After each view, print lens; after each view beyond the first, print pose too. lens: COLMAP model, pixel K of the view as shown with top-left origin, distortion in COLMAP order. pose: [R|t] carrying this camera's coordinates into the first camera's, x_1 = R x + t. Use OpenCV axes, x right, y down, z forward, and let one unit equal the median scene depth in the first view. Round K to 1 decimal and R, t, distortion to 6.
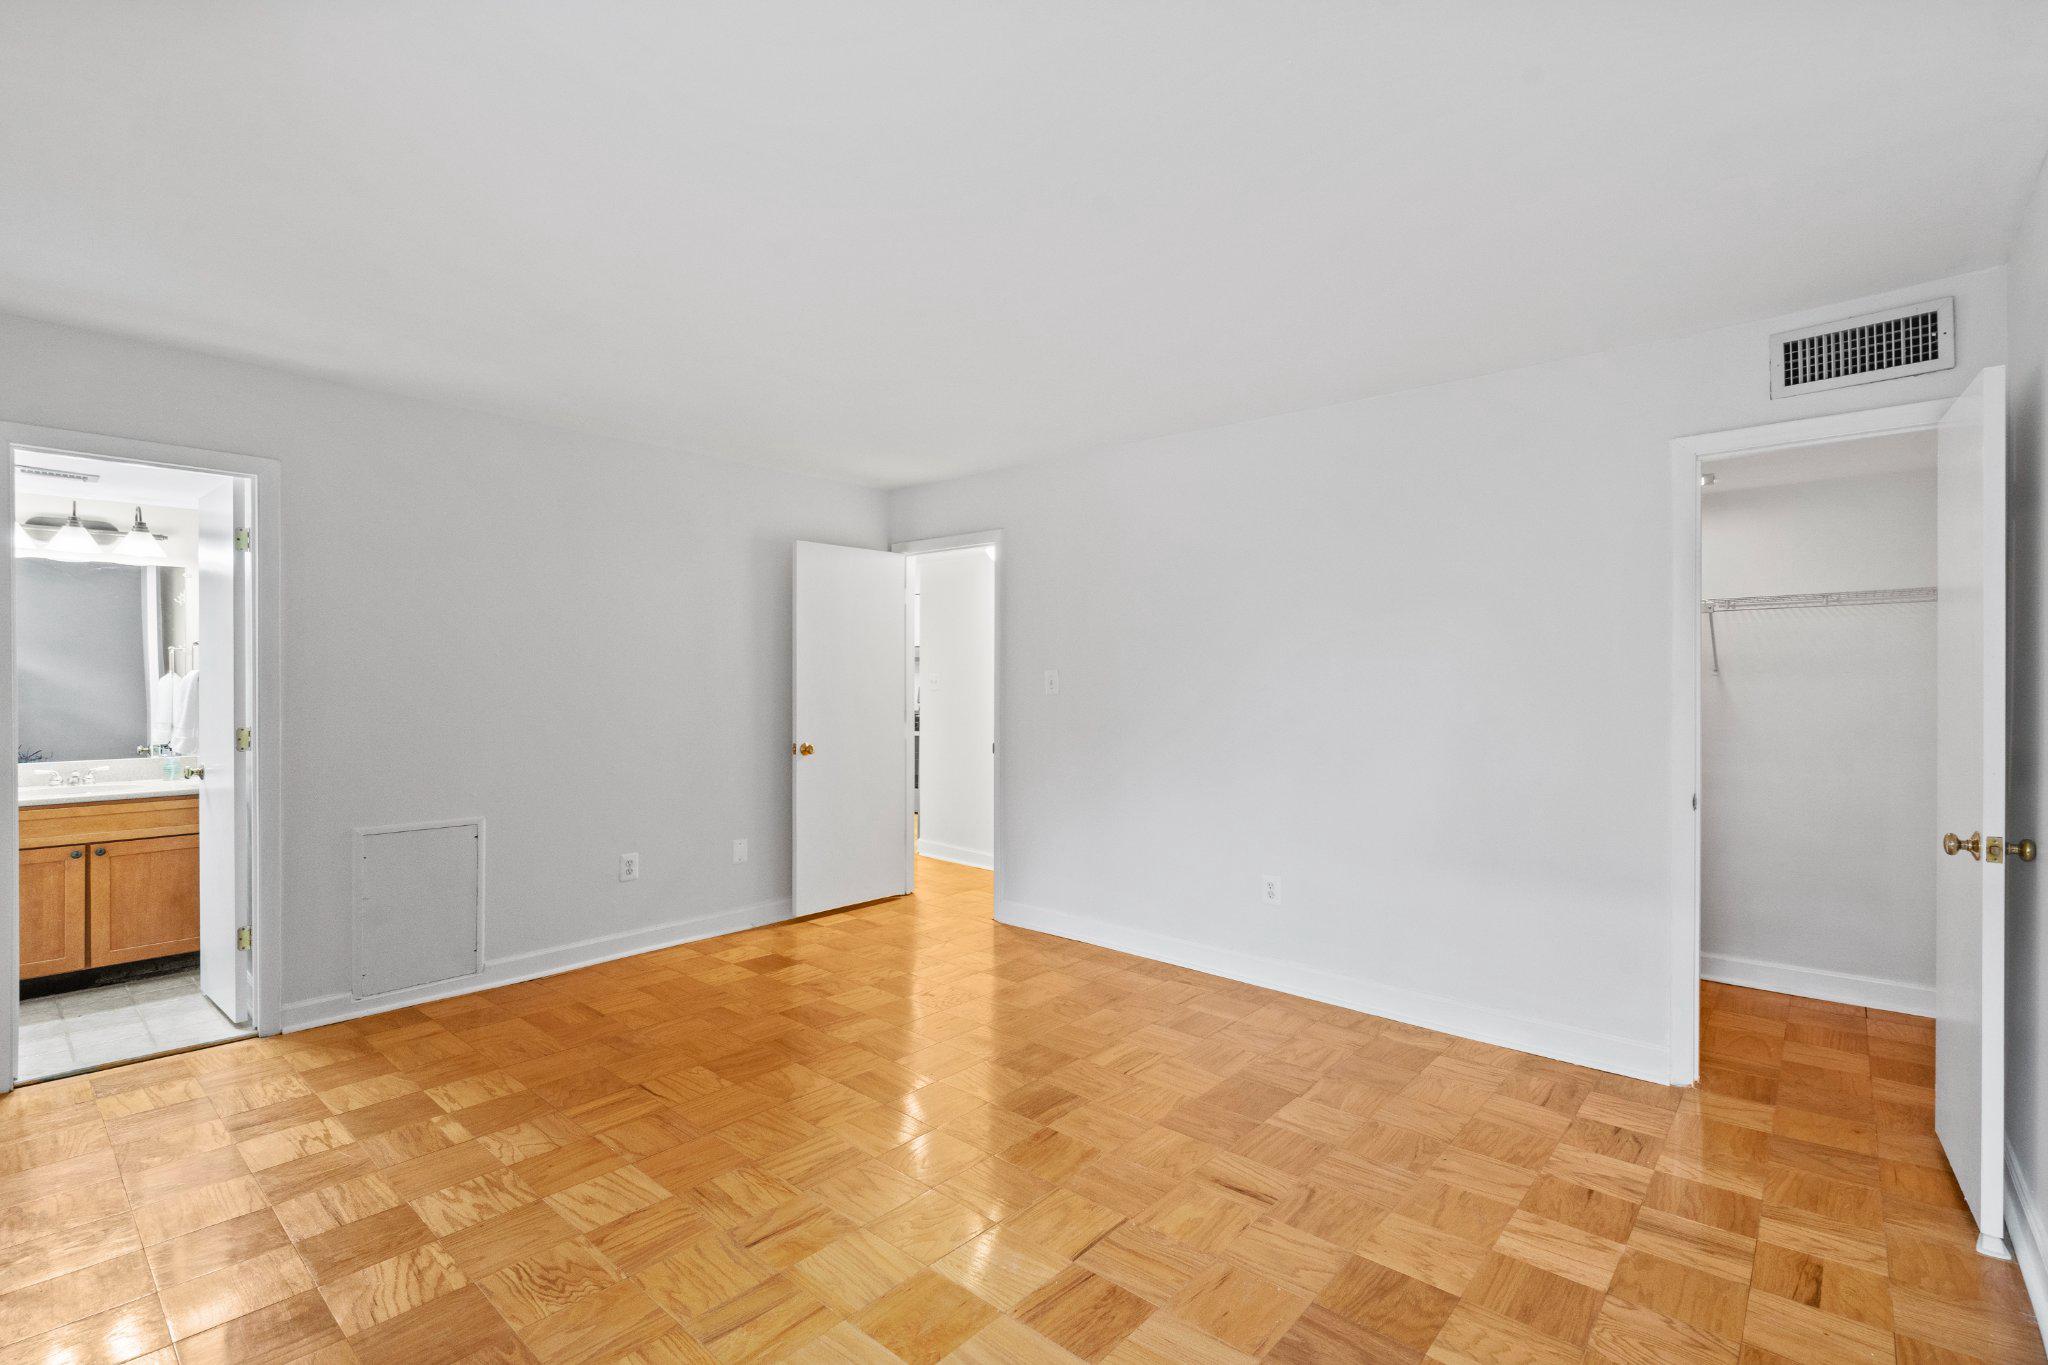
lens RADIAL K [[930.6, 0, 1014.4], [0, 930.6, 687.2], [0, 0, 1]] dist [-0.001378, -0.000746]
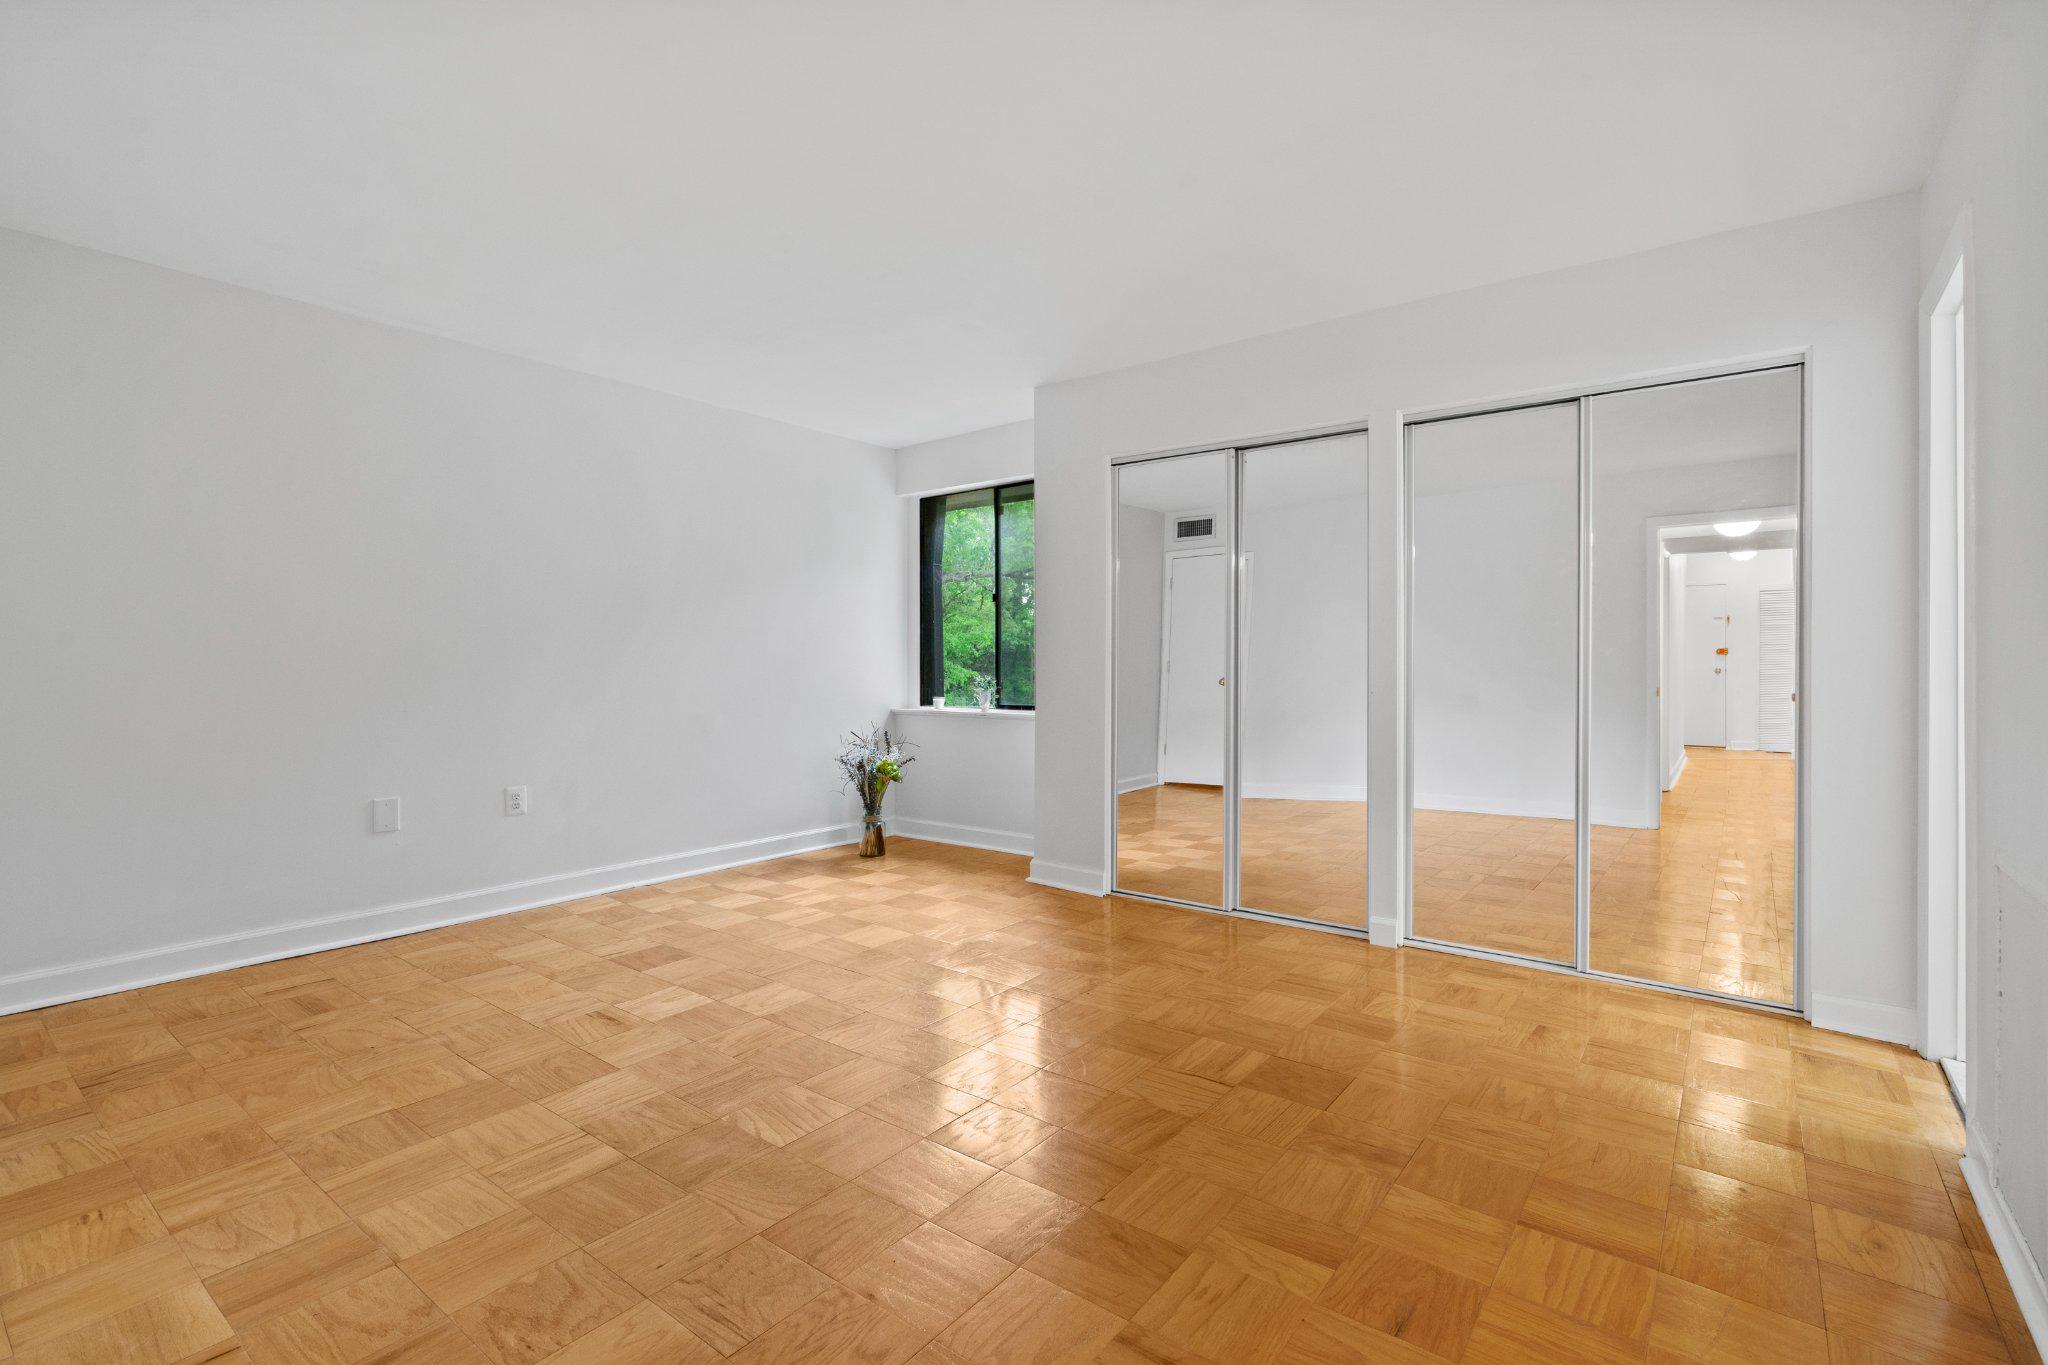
lens RADIAL K [[930.6, 0, 1022.6], [0, 930.6, 671.0], [0, 0, 1]] dist [-0.001378, -0.000746]
pose [[-0.997450, -0.002266, -0.071338, -0.128150], [-0.002979, 0.999947, 0.009893, 0.046294], [0.071312, 0.010081, -0.997403, 1.397350]]
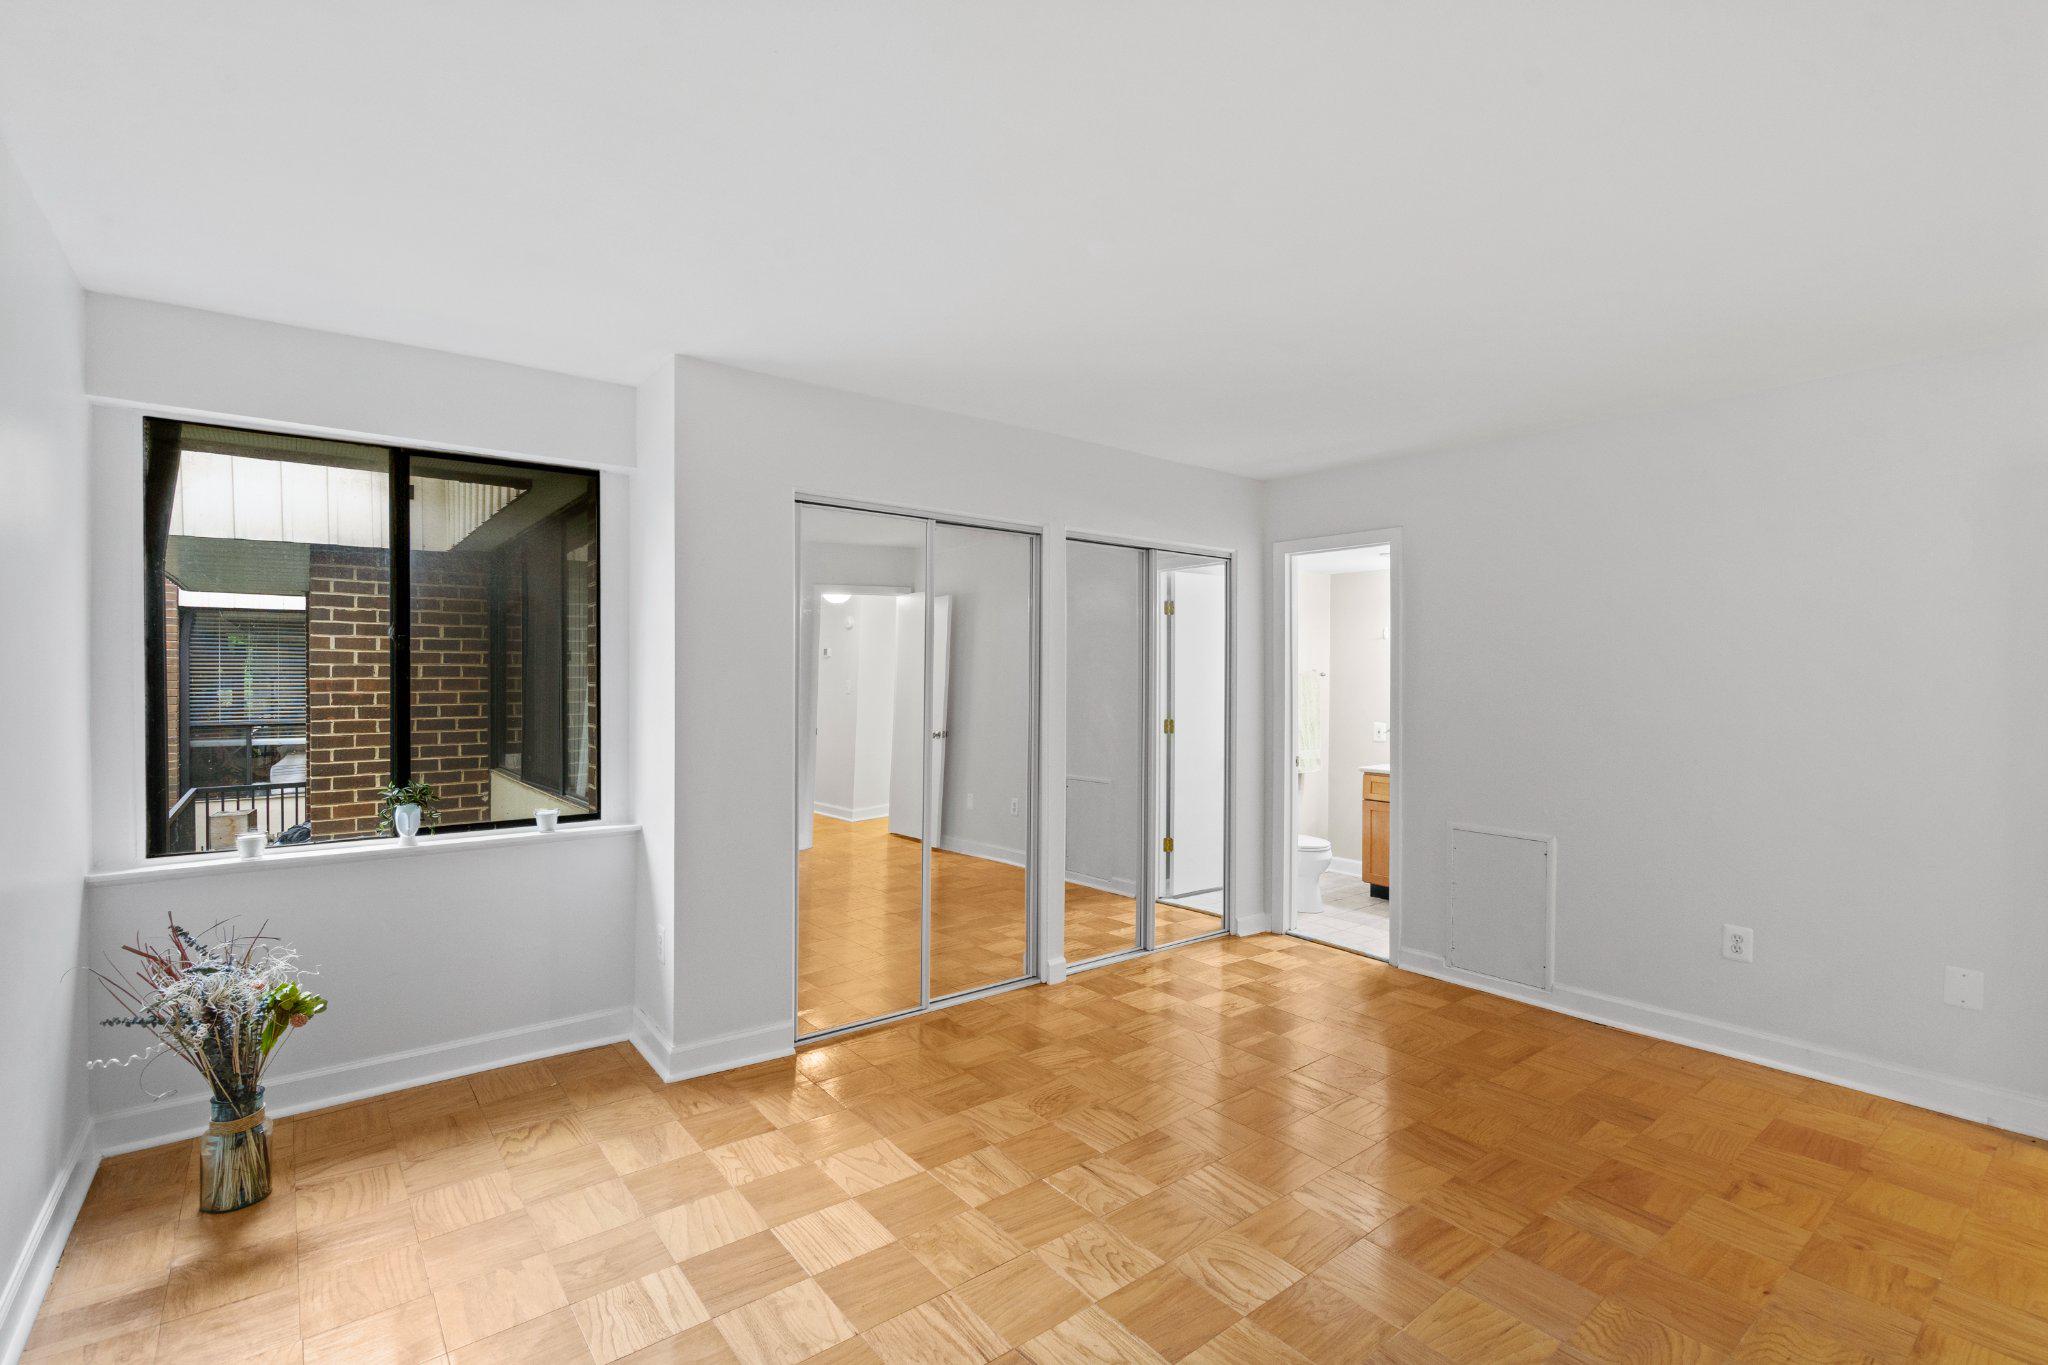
lens RADIAL K [[930.6, 0, 1018.7], [0, 930.6, 684.3], [0, 0, 1]] dist [-0.001378, -0.000746]
pose [[-0.177374, 0.008724, -0.984105, 0.530496], [-0.009705, 0.999897, 0.010613, -0.030626], [0.984096, 0.011433, -0.177271, 0.631286]]
